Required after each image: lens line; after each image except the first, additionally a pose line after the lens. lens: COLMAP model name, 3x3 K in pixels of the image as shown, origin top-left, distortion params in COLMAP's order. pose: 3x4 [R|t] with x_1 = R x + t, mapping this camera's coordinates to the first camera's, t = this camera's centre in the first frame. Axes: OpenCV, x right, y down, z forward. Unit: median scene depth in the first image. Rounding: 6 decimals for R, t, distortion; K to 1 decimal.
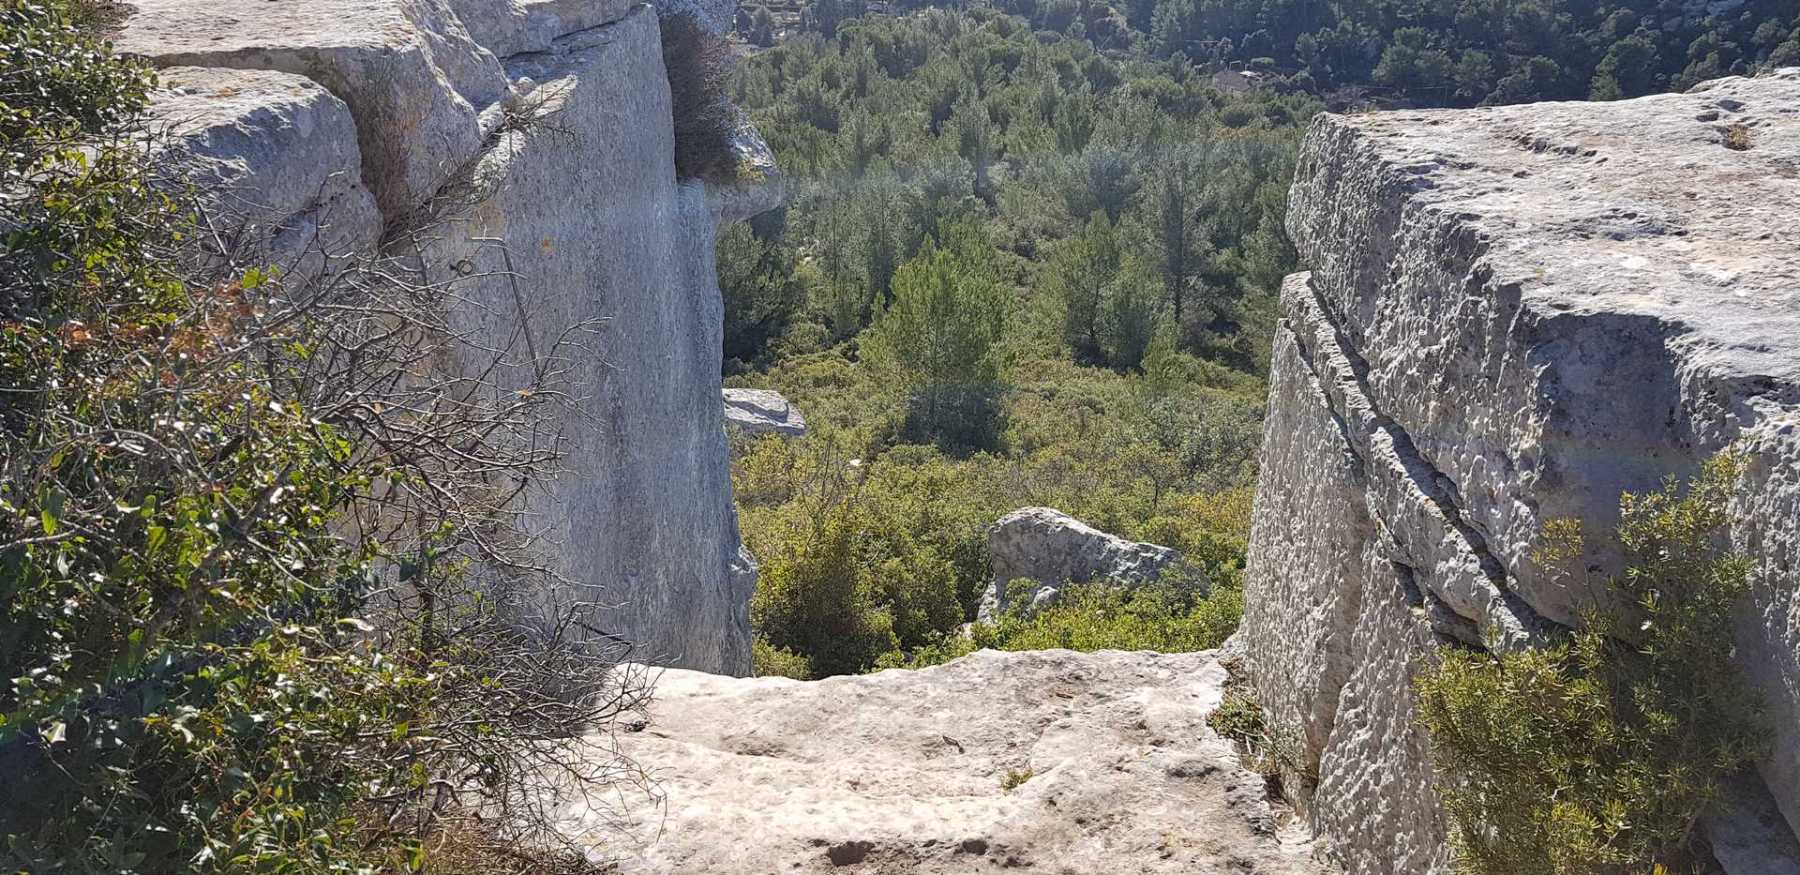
lens RADIAL K [[1411.0, 0, 900.0], [0, 1411.0, 437.5], [0, 0, 1]] dist [0.056790, -0.232264]
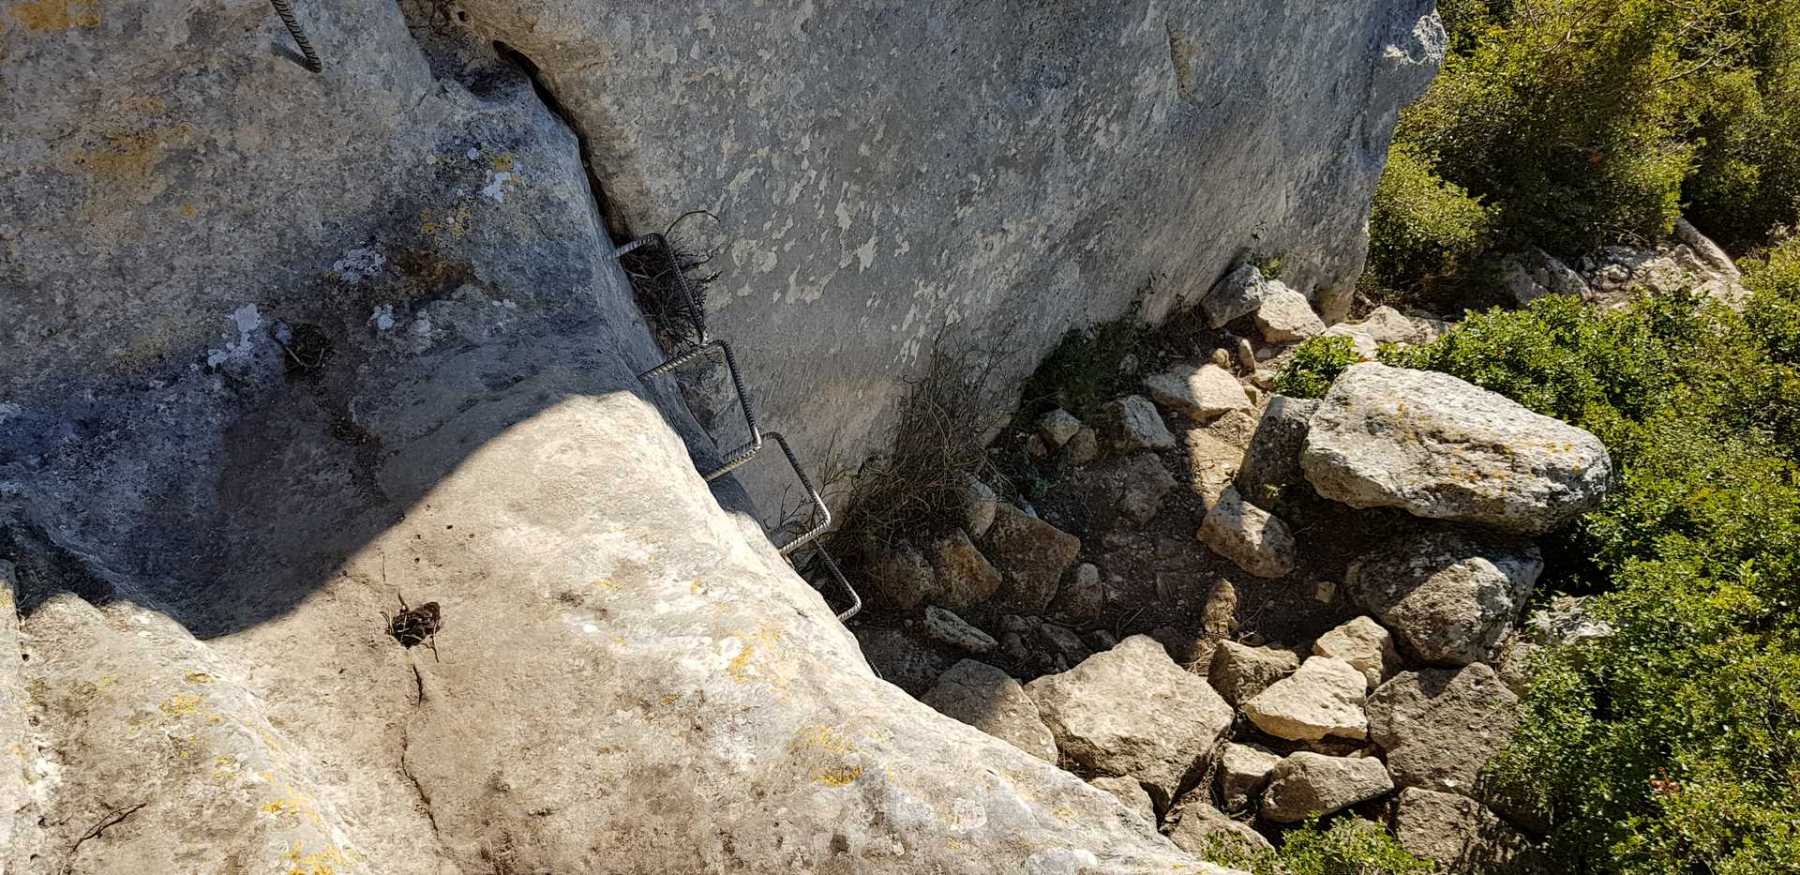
lens RADIAL K [[1345.1, 0, 898.5], [0, 1345.1, 393.5], [0, 0, 1]] dist [0.114432, -0.190540]
pose [[0.787449, 0.411115, -0.459248, 0.040095], [-0.152631, 0.851925, 0.500928, -0.038950], [0.597184, -0.324359, 0.733596, 0.338244]]
